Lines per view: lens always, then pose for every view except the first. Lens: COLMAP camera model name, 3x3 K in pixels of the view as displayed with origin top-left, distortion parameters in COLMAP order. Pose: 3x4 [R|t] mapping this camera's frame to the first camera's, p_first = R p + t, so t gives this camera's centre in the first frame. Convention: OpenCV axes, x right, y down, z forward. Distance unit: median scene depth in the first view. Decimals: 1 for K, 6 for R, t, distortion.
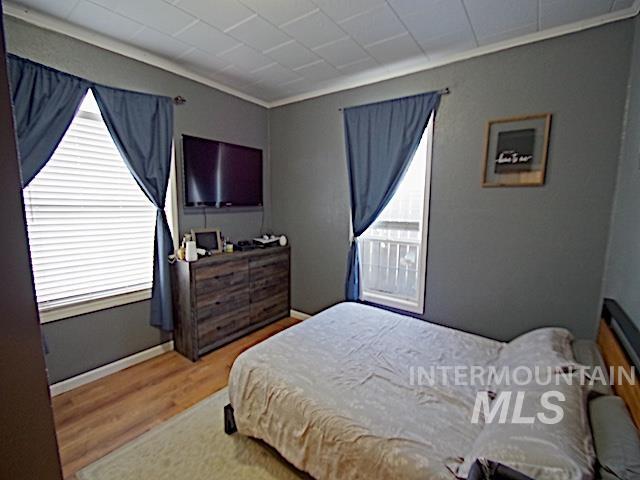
lens RADIAL K [[286.4, 0, 319.2], [0, 286.4, 244.5], [0, 0, 1]] dist [-0.002188, -0.000537]
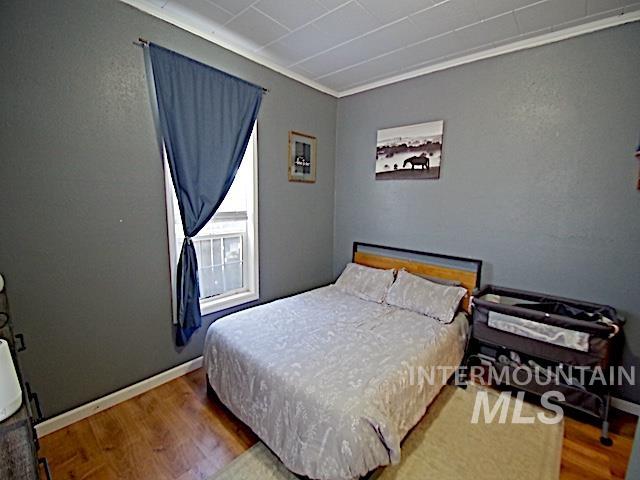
lens RADIAL K [[285.2, 0, 320.0], [0, 285.2, 240.0], [0, 0, 1]] dist [0.001461, 0.000031]
pose [[0.067018, -0.148033, 0.986709, -0.636506], [0.125906, 0.982282, 0.138817, -0.086413], [-0.989776, 0.114930, 0.084469, 0.676297]]
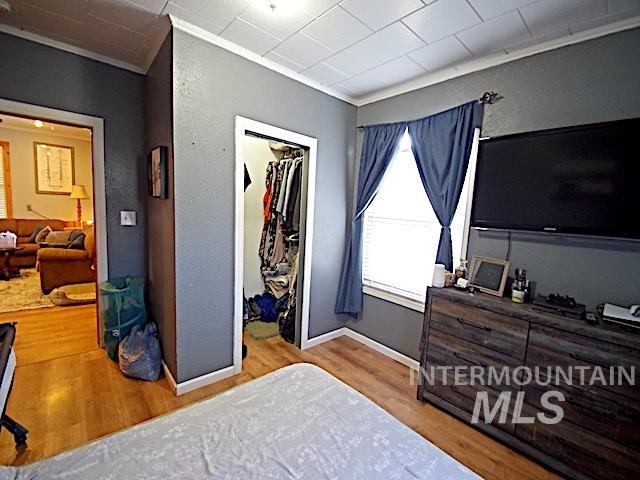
lens RADIAL K [[281.9, 0, 320.6], [0, 281.9, 246.3], [0, 0, 1]] dist [0.000215, -0.010678]
pose [[-0.202165, 0.093196, -0.974907, 0.436151], [-0.212601, 0.967547, 0.136579, -0.100084], [0.955997, 0.234878, -0.175791, 0.780062]]
